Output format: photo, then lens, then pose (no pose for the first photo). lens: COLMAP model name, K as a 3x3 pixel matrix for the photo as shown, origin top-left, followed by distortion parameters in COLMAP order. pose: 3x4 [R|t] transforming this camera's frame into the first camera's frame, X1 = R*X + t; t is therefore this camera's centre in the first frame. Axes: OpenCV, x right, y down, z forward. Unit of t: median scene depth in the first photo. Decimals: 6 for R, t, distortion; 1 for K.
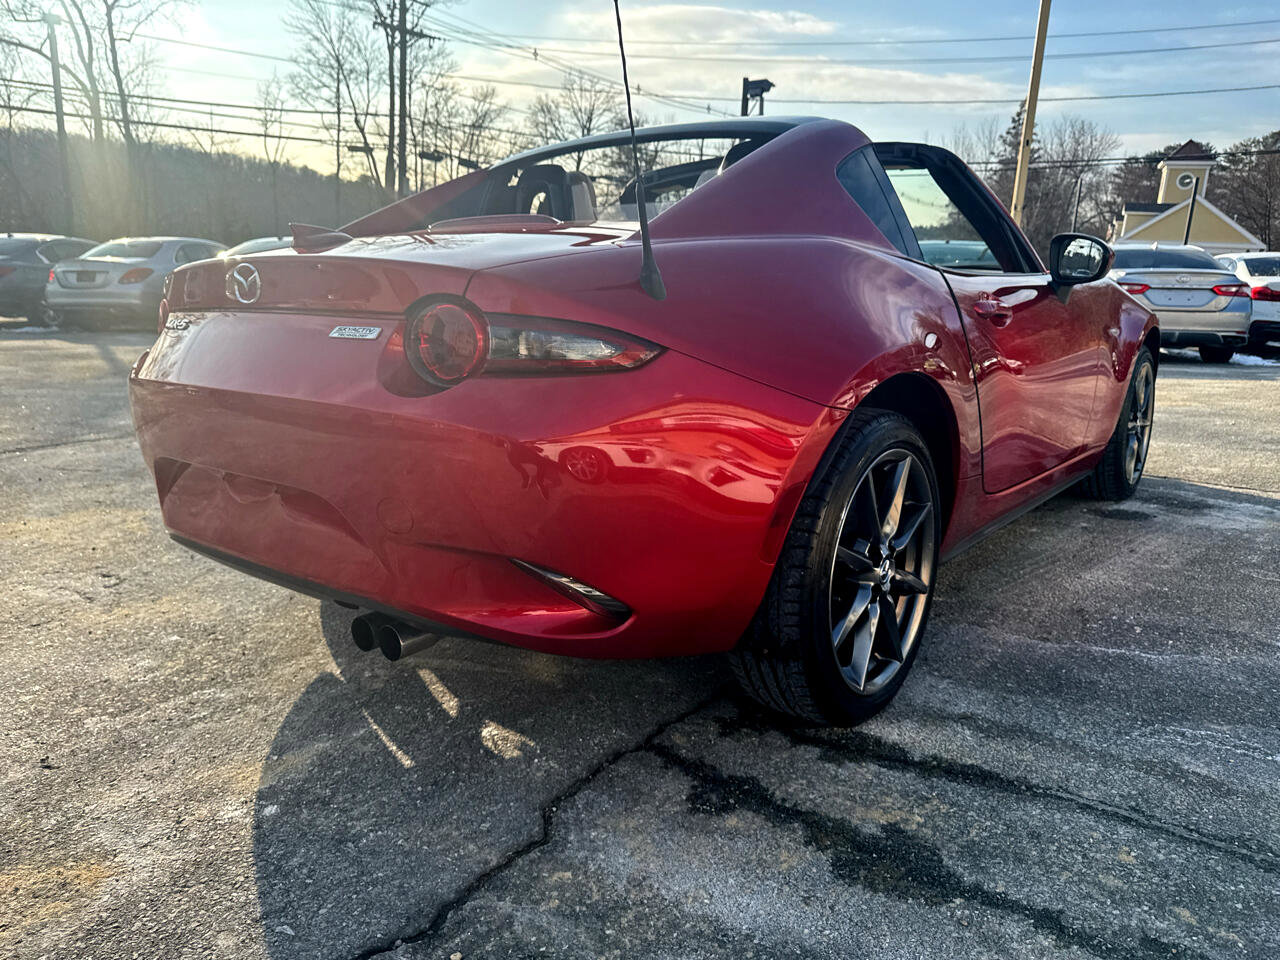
lens RADIAL K [[905.1, 0, 641.8], [0, 905.1, 475.3], [0, 0, 1]] dist [0.032753, -0.040355]
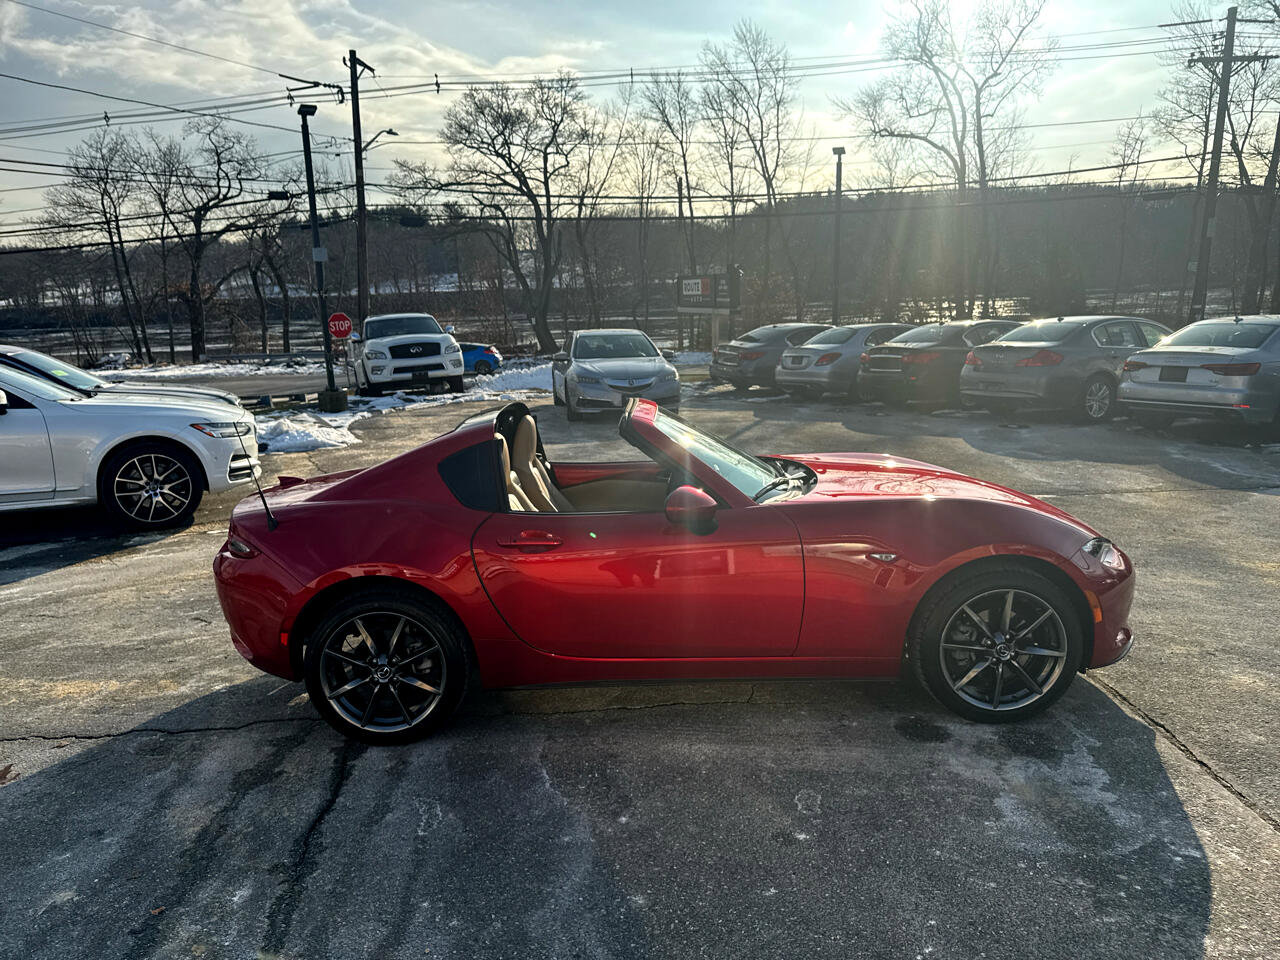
lens RADIAL K [[905.1, 0, 645.1], [0, 905.1, 478.1], [0, 0, 1]] dist [0.032753, -0.040355]
pose [[0.619181, 0.101324, -0.778684, 1.237670], [-0.124797, 0.991734, 0.029813, -0.259618], [0.775268, 0.078717, 0.626708, 0.098109]]
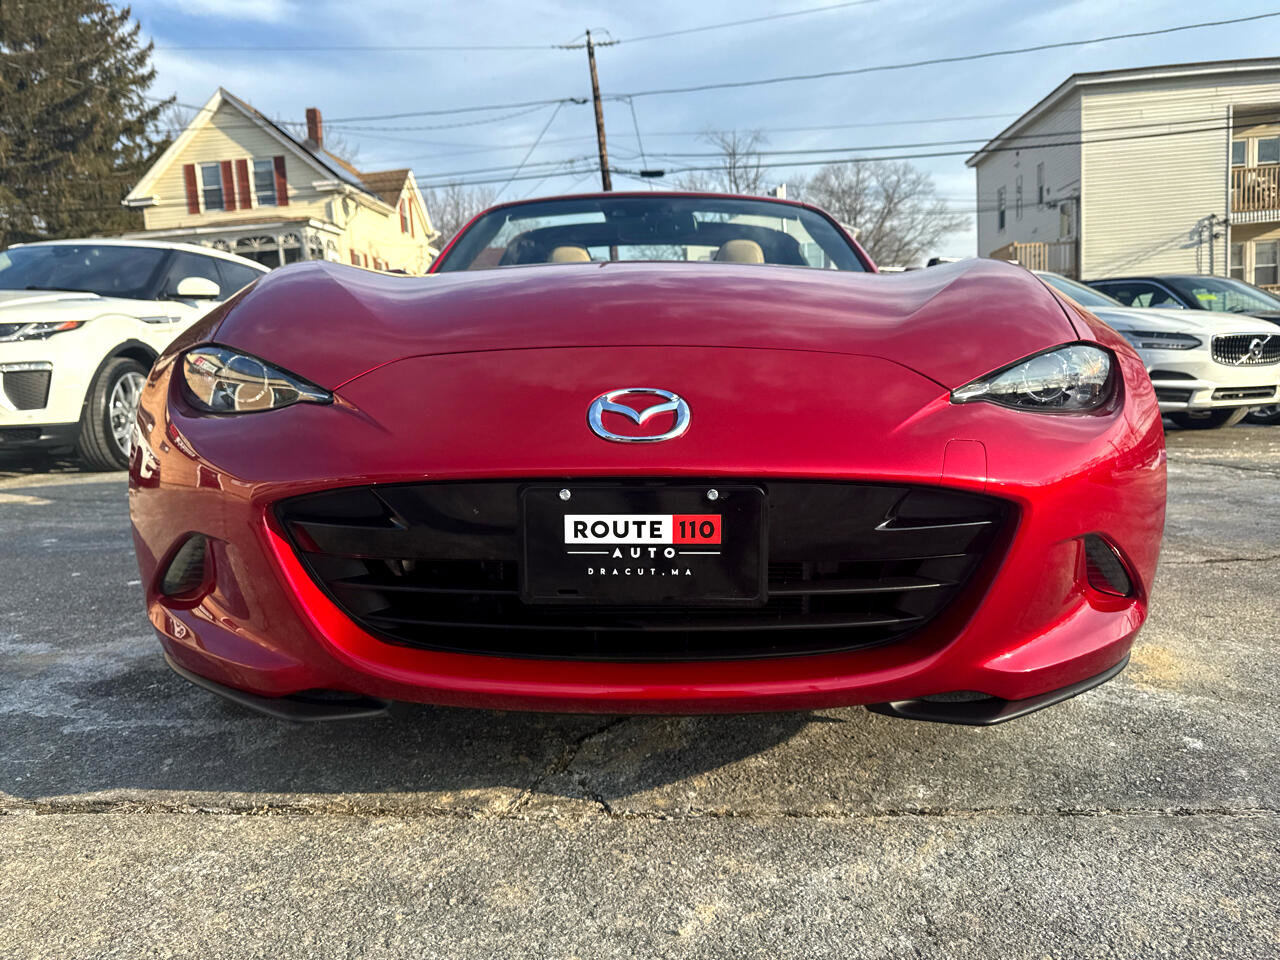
lens RADIAL K [[905.1, 0, 643.6], [0, 905.1, 482.1], [0, 0, 1]] dist [0.032753, -0.040355]
pose [[-0.795256, 0.077543, -0.601294, 0.792078], [-0.113988, 0.954976, 0.273911, -0.303717], [0.595462, 0.286370, -0.750612, 1.811903]]
